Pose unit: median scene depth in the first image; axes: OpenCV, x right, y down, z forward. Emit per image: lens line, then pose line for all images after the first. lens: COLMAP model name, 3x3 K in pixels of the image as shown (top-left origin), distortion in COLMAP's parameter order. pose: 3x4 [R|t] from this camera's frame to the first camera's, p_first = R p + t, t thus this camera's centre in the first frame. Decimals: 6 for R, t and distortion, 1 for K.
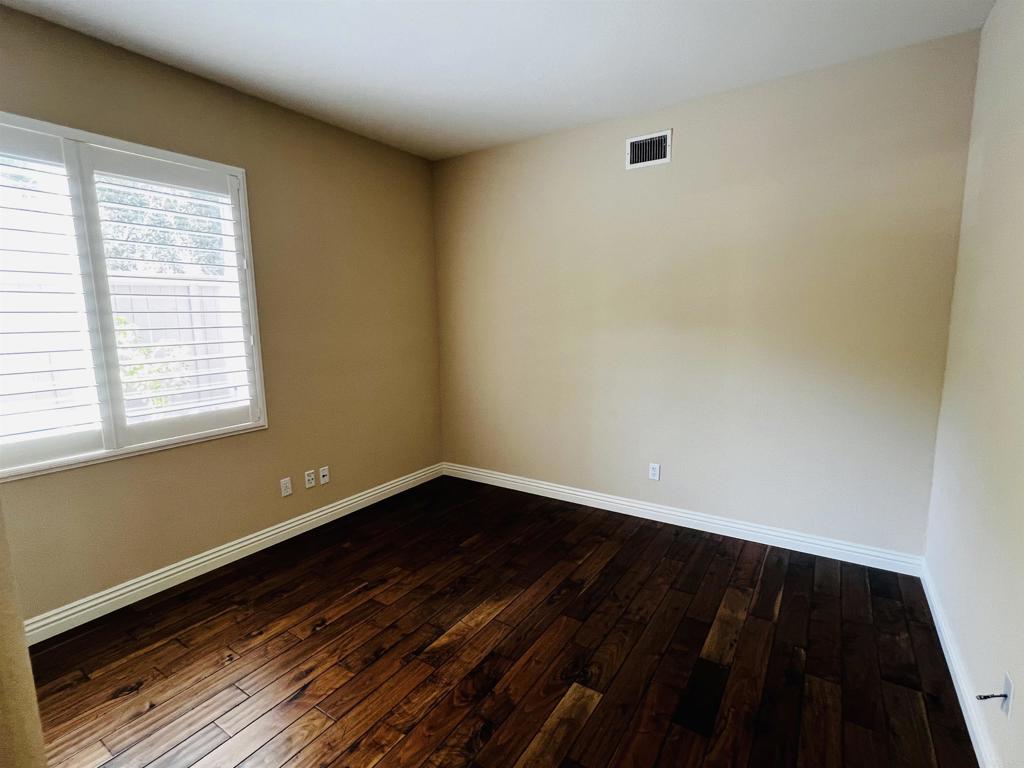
lens RADIAL K [[492.8, 0, 514.4], [0, 492.8, 381.7], [0, 0, 1]] dist [-0.001956, -0.000583]
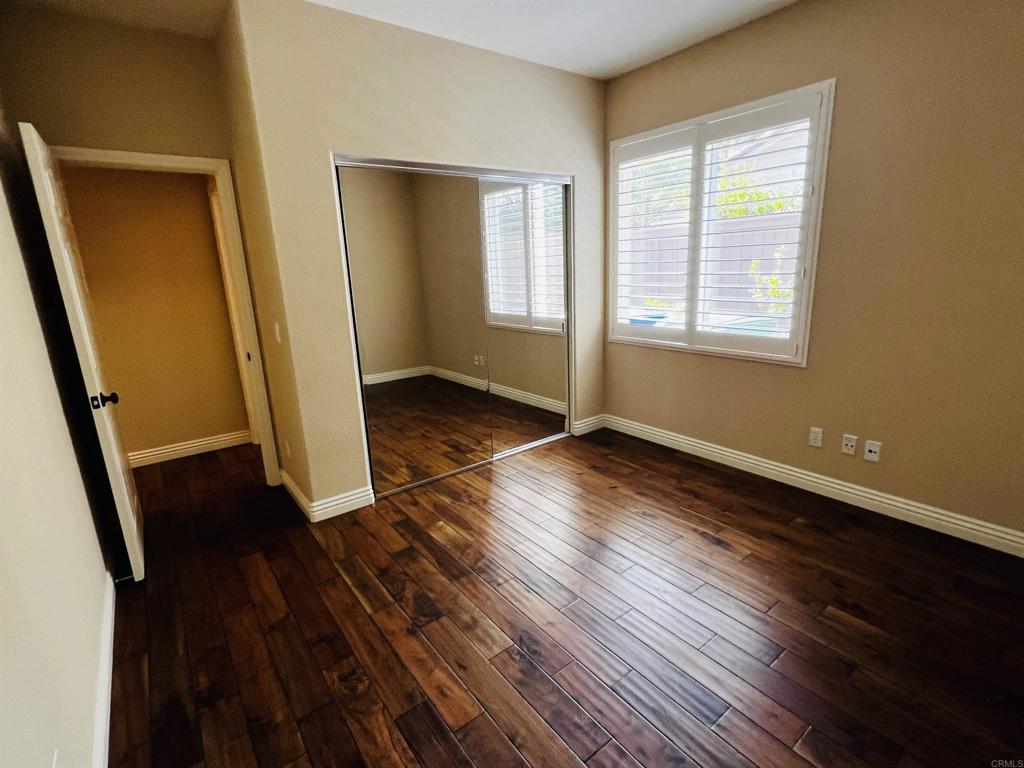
lens RADIAL K [[492.8, 0, 509.7], [0, 492.8, 380.5], [0, 0, 1]] dist [-0.001956, -0.000583]
pose [[-0.336561, 0.246006, -0.908960, 0.713703], [-0.082217, 0.953909, 0.288614, -0.139341], [0.938065, 0.171868, -0.300823, 0.962140]]
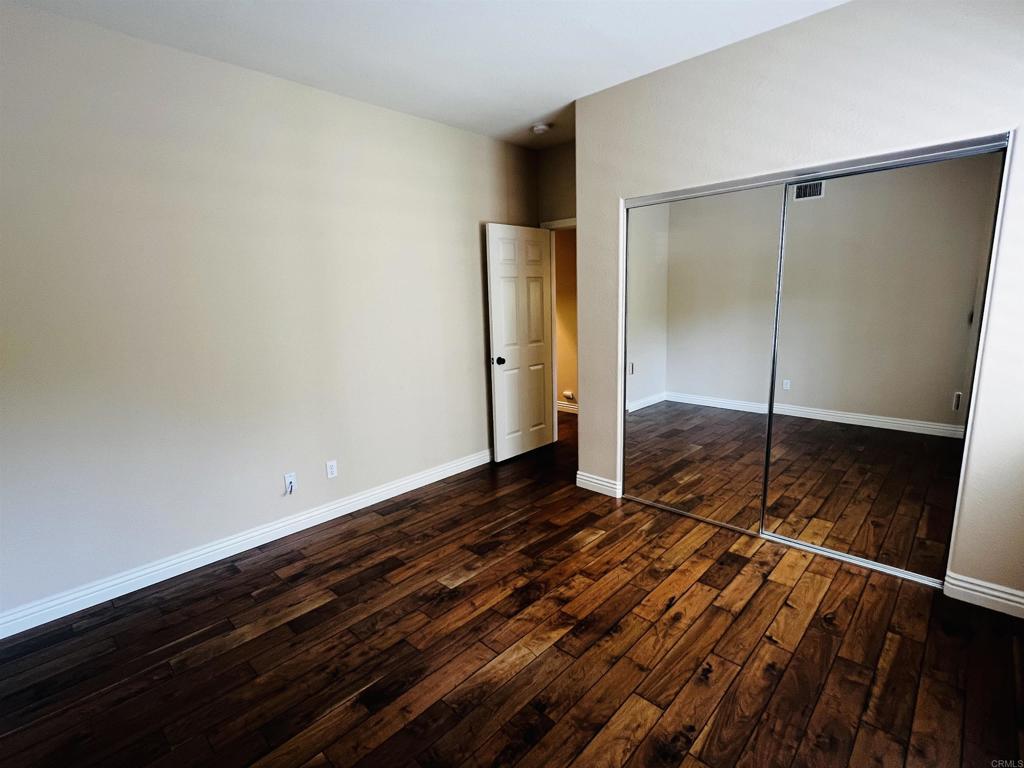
lens RADIAL K [[492.8, 0, 515.2], [0, 492.8, 384.8], [0, 0, 1]] dist [-0.001956, -0.000583]
pose [[-0.983312, 0.009946, 0.181655, -0.226318], [0.066219, 0.949578, 0.306459, -0.223169], [-0.169447, 0.313374, -0.934390, 1.612283]]
